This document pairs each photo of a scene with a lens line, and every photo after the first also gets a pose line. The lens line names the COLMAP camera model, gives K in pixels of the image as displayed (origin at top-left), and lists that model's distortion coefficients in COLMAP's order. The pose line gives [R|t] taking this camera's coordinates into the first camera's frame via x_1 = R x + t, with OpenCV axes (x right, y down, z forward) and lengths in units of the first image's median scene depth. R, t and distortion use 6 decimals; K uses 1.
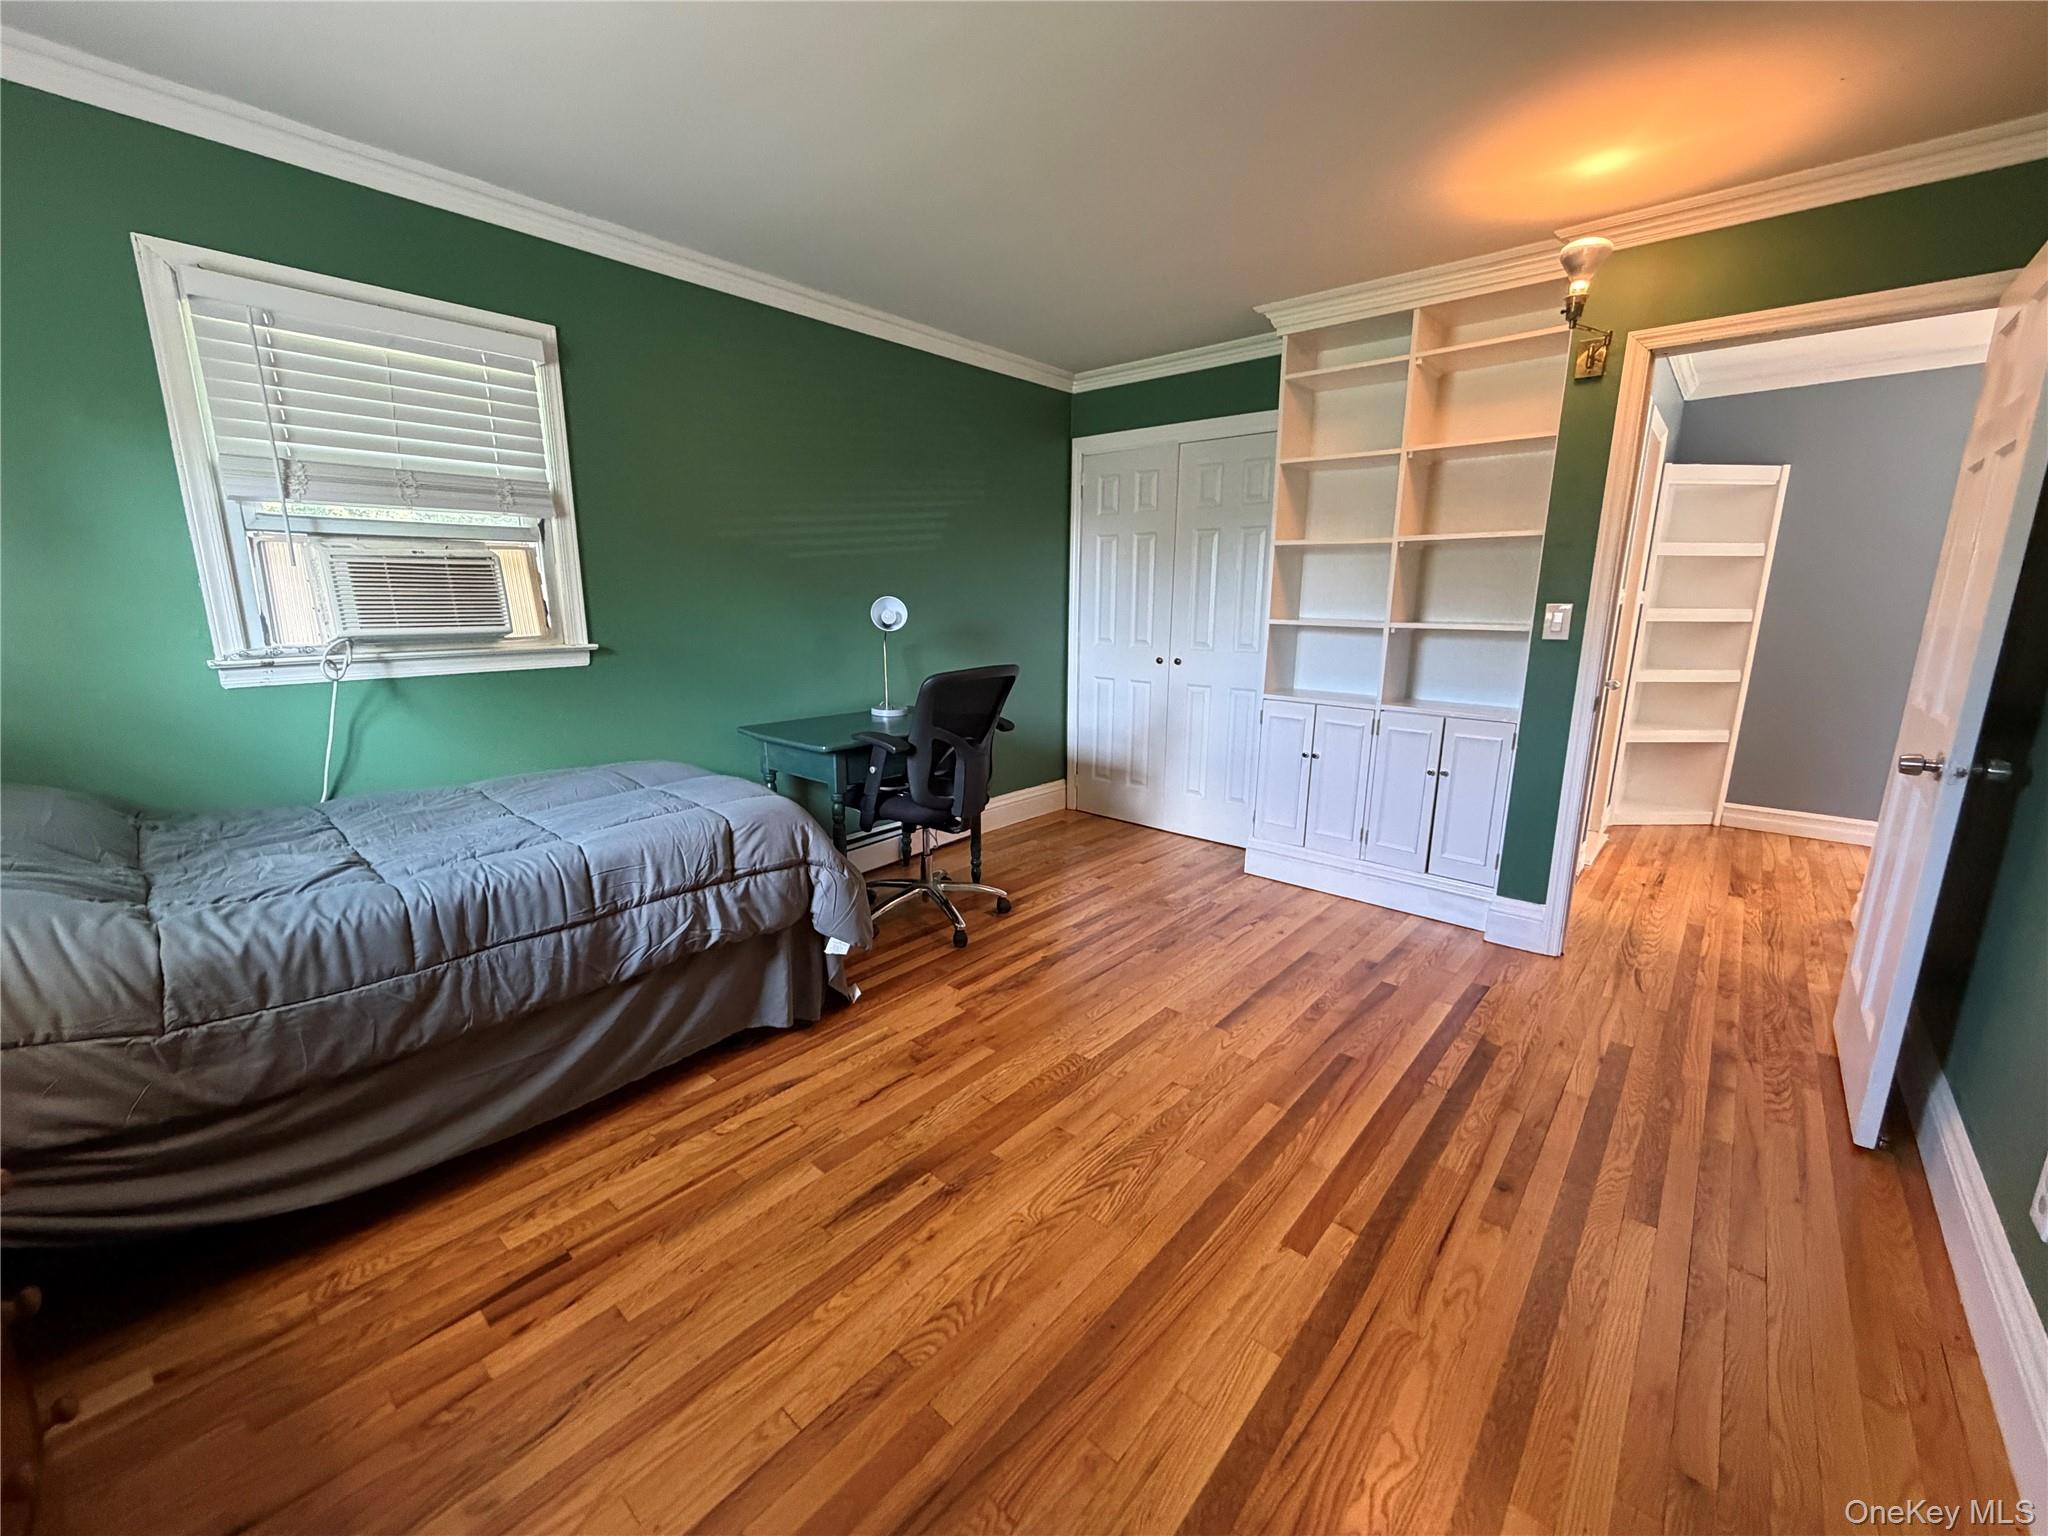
lens RADIAL K [[817.3, 0, 1018.0], [0, 817.3, 768.4], [0, 0, 1]] dist [-0.001429, -0.000253]
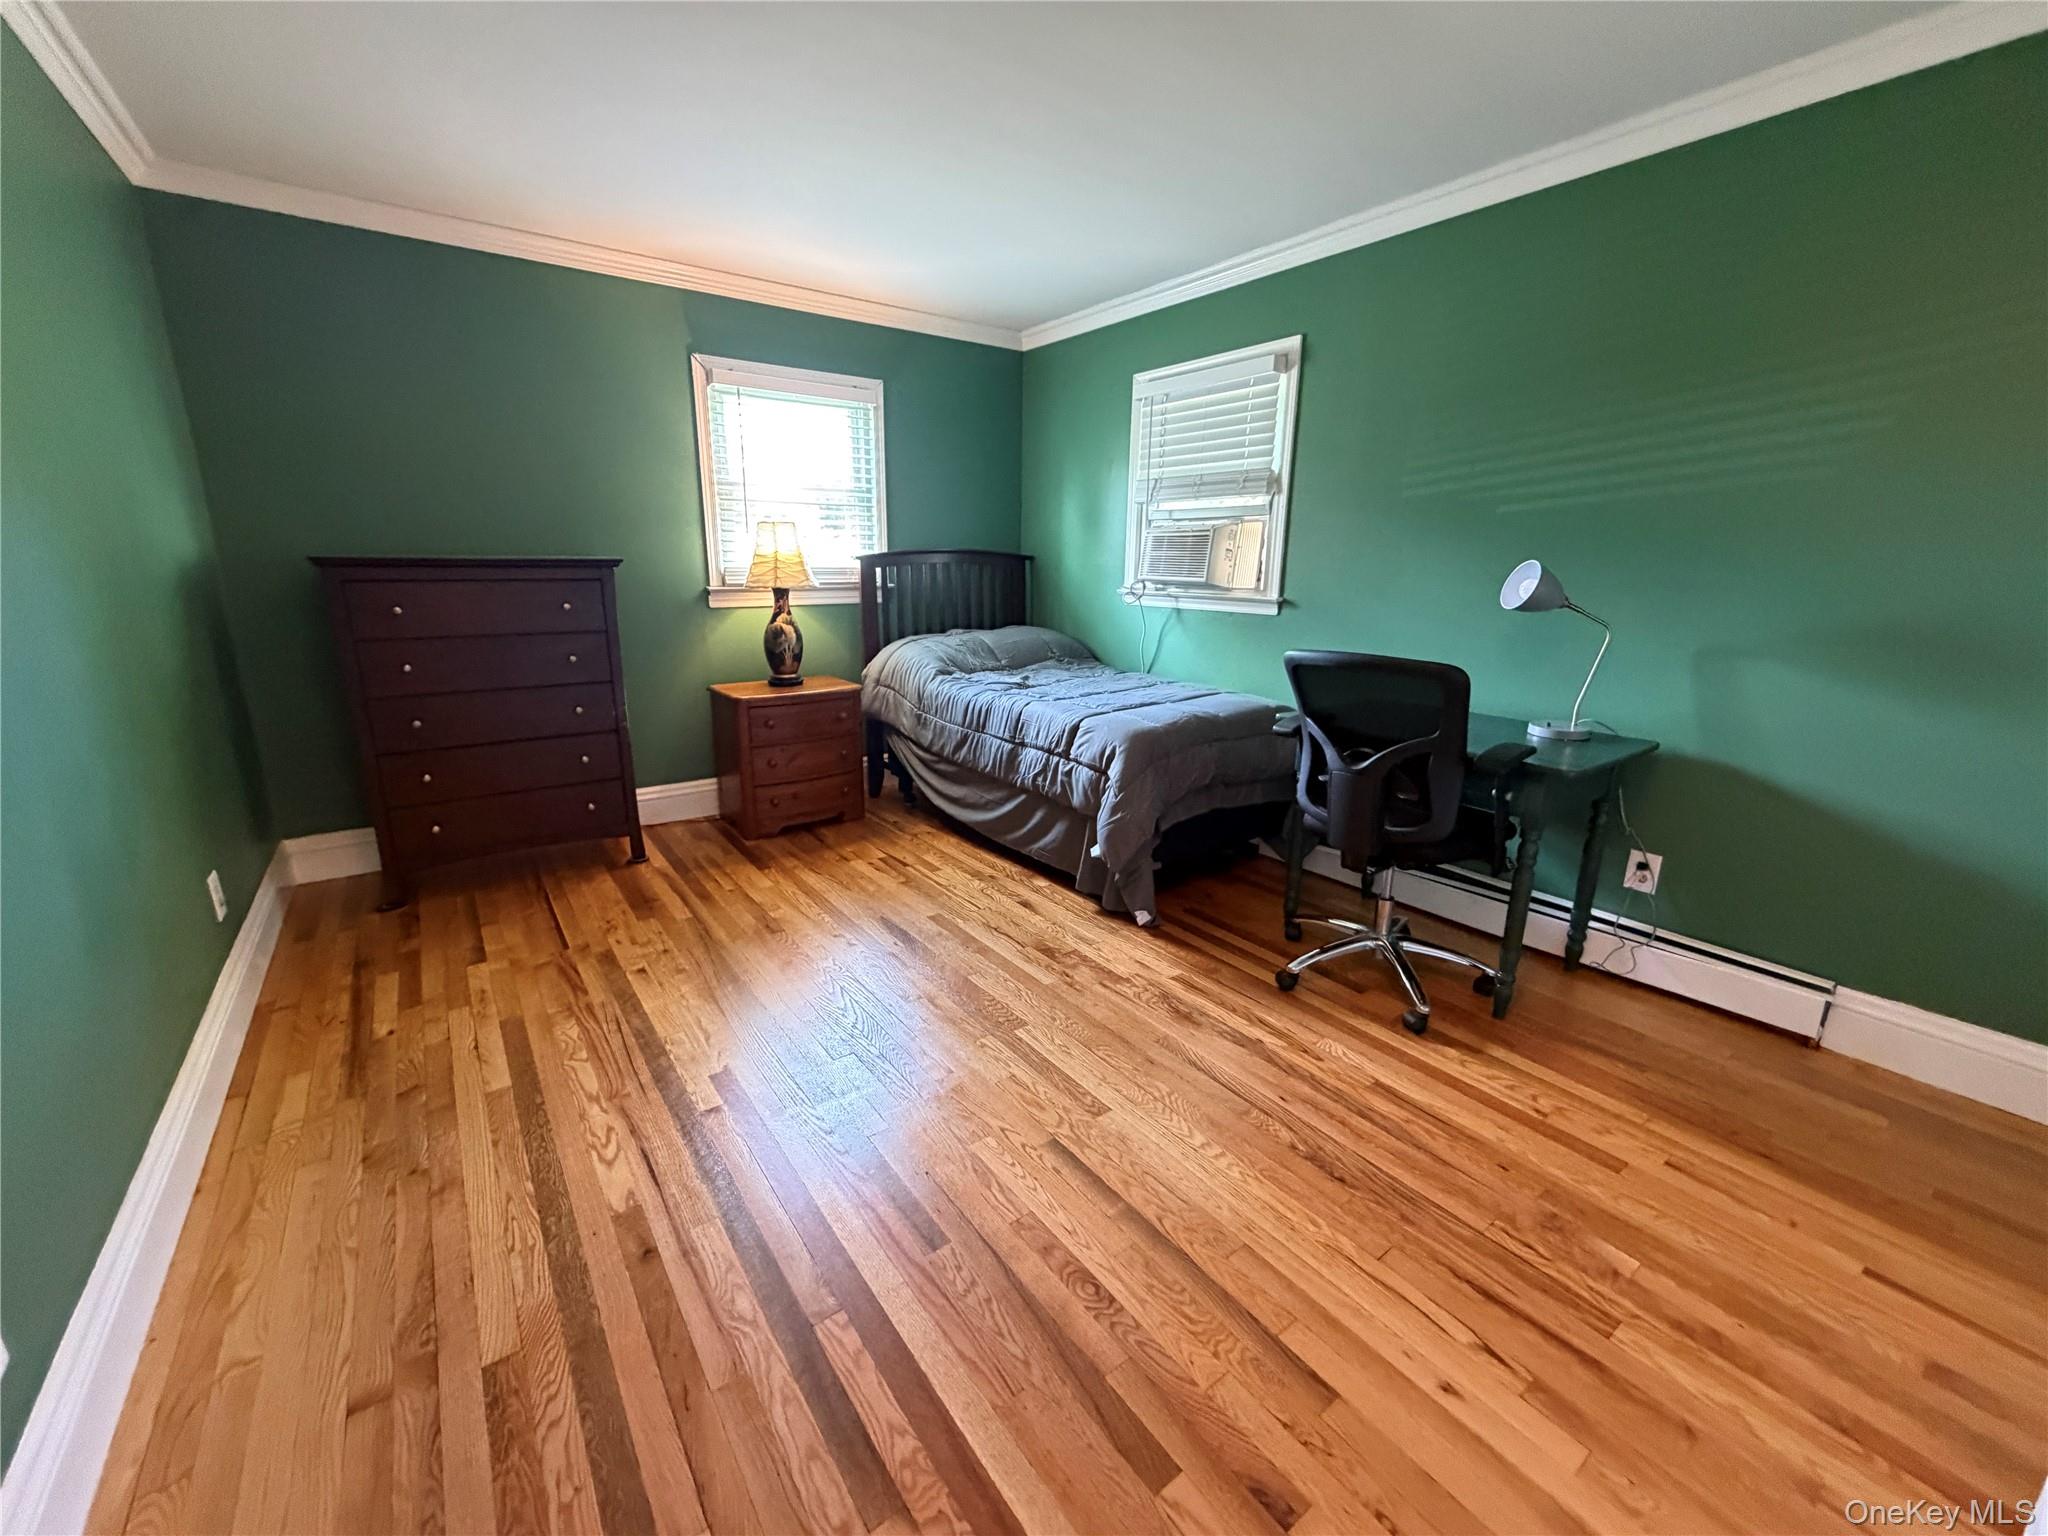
lens RADIAL K [[817.3, 0, 1017.7], [0, 817.3, 768.2], [0, 0, 1]] dist [-0.001429, -0.000253]
pose [[-0.216557, 0.239133, -0.946530, 0.958730], [-0.217974, 0.933218, 0.285641, -0.221299], [0.951625, 0.268177, -0.149970, 1.093708]]
